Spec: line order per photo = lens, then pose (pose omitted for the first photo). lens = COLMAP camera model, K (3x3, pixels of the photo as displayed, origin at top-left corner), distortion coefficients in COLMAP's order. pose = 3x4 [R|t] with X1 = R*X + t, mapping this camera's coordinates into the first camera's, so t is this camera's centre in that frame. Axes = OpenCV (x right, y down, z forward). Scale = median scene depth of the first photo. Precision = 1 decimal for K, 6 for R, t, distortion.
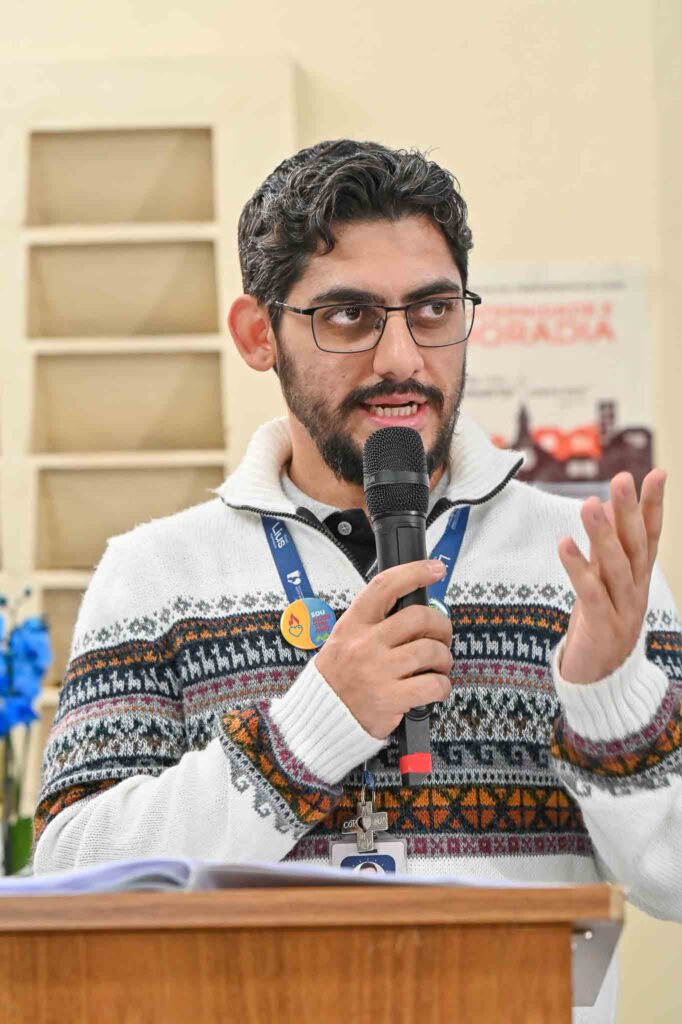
lens RADIAL K [[2439.0, 0, 340.3], [0, 2439.0, 510.3], [0, 0, 1]] dist [-0.029404, 0.000000]
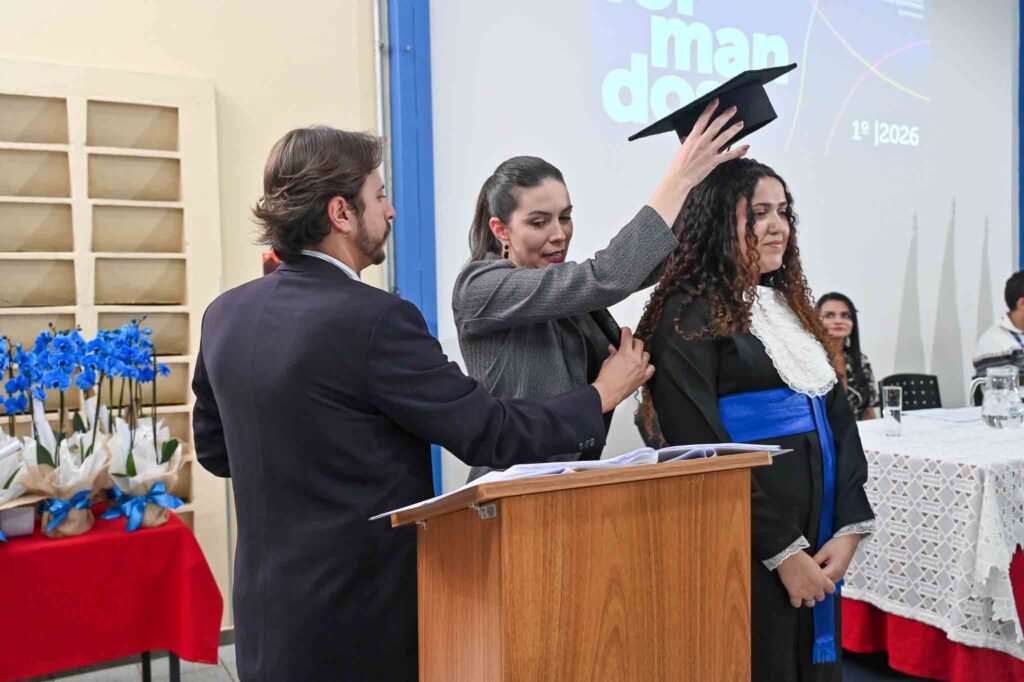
lens RADIAL K [[925.5, 0, 508.1], [0, 925.5, 330.9], [0, 0, 1]] dist [0.035563, -0.045249]
pose [[0.866352, -0.010083, 0.499332, -0.217866], [-0.022913, 0.997941, 0.059906, -0.010420], [-0.498908, -0.063341, 0.864337, 0.095436]]
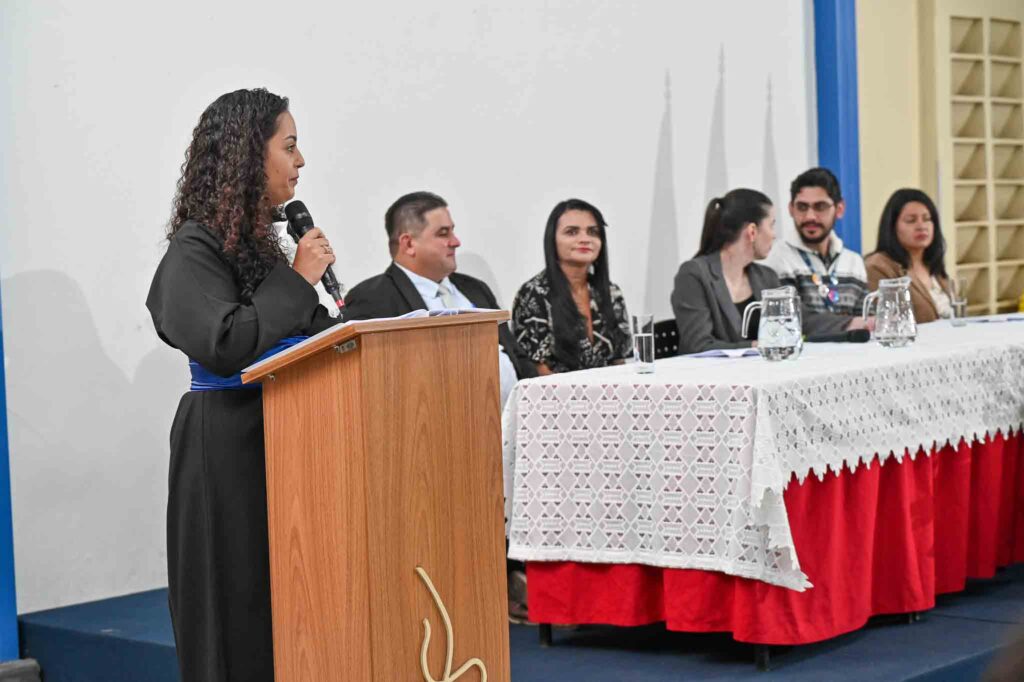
lens RADIAL K [[2826.1, 0, 505.3], [0, 2826.1, 337.0], [0, 0, 1]] dist [0.076280, 0.000000]
pose [[0.629582, -0.034582, 0.776164, -1.098299], [-0.016516, 0.998187, 0.057872, -0.019103], [-0.776759, -0.049254, 0.627870, -0.514562]]
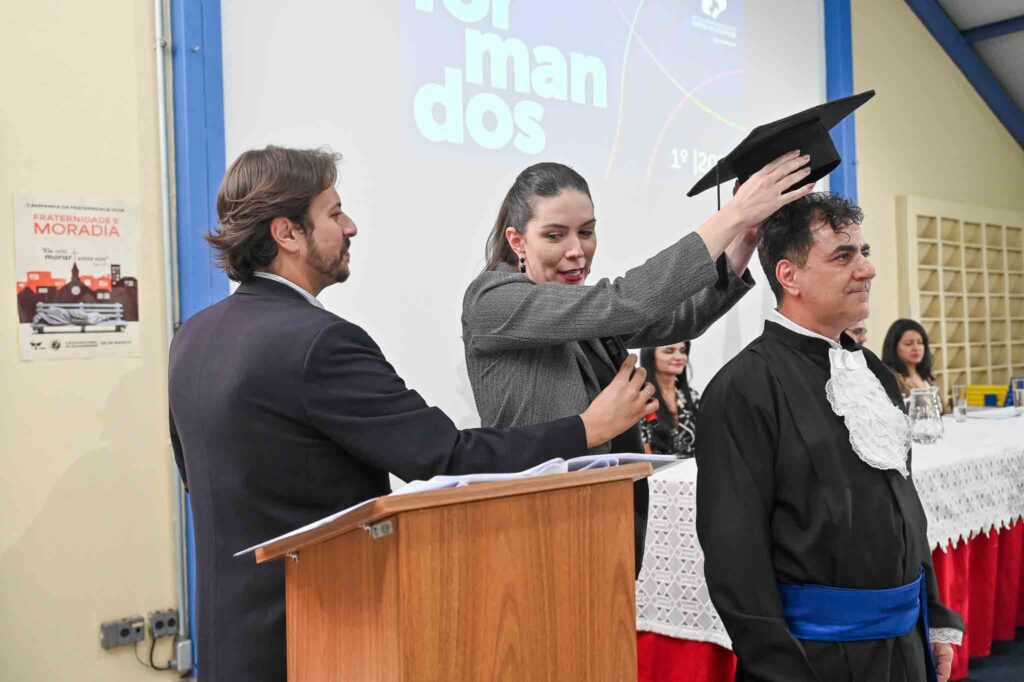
lens RADIAL K [[1071.1, 0, 502.7], [0, 1071.1, 336.3], [0, 0, 1]] dist [0.004352, 0.000000]
pose [[0.741245, 0.005868, 0.671209, -0.270647], [-0.016837, 0.999810, 0.009854, 0.002918], [-0.671024, -0.018605, 0.741202, 0.084809]]
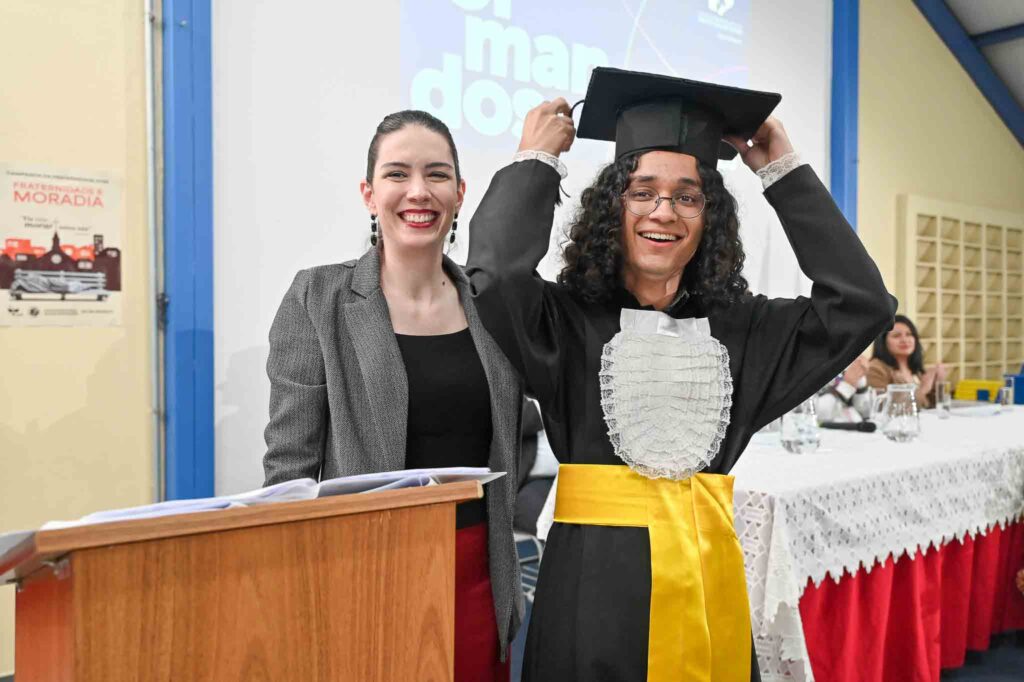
lens RADIAL K [[925.5, 0, 509.0], [0, 925.5, 338.8], [0, 0, 1]] dist [0.035563, -0.045249]
pose [[0.777609, 0.016342, 0.628536, -0.126933], [-0.048744, 0.998220, 0.034351, 0.001315], [-0.626856, -0.057349, 0.777022, 0.128039]]
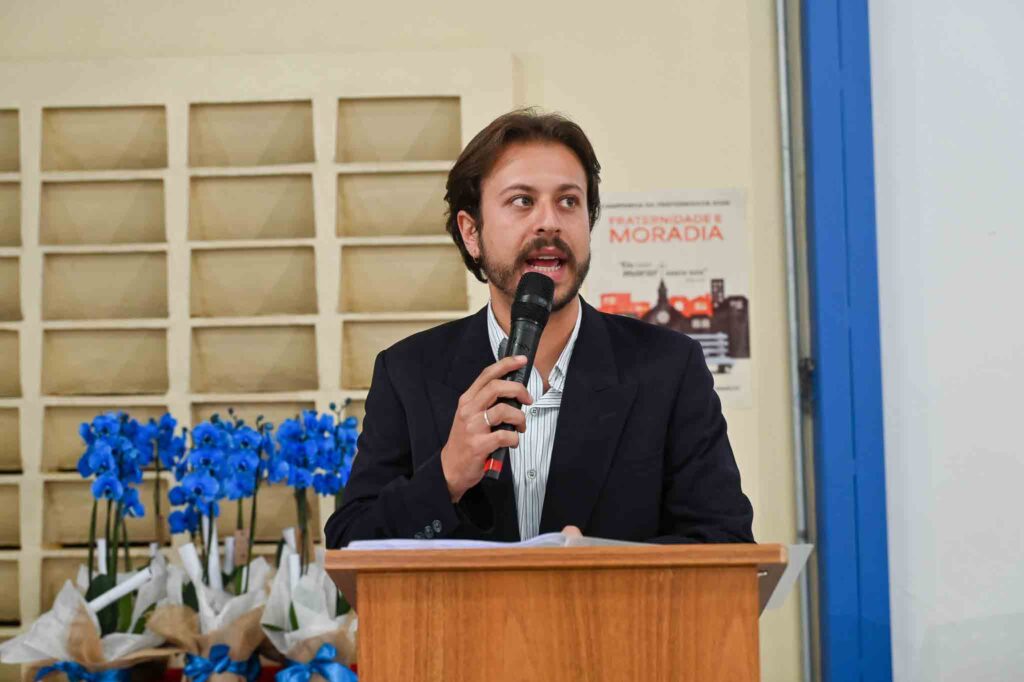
lens RADIAL K [[1777.1, 0, 514.2], [0, 1777.1, 371.4], [0, 0, 1]] dist [0.160206, 0.000000]
pose [[0.999799, 0.007165, 0.018723, -0.038232], [-0.007288, 0.999952, 0.006537, 0.006484], [-0.018675, -0.006672, 0.999803, -0.108228]]
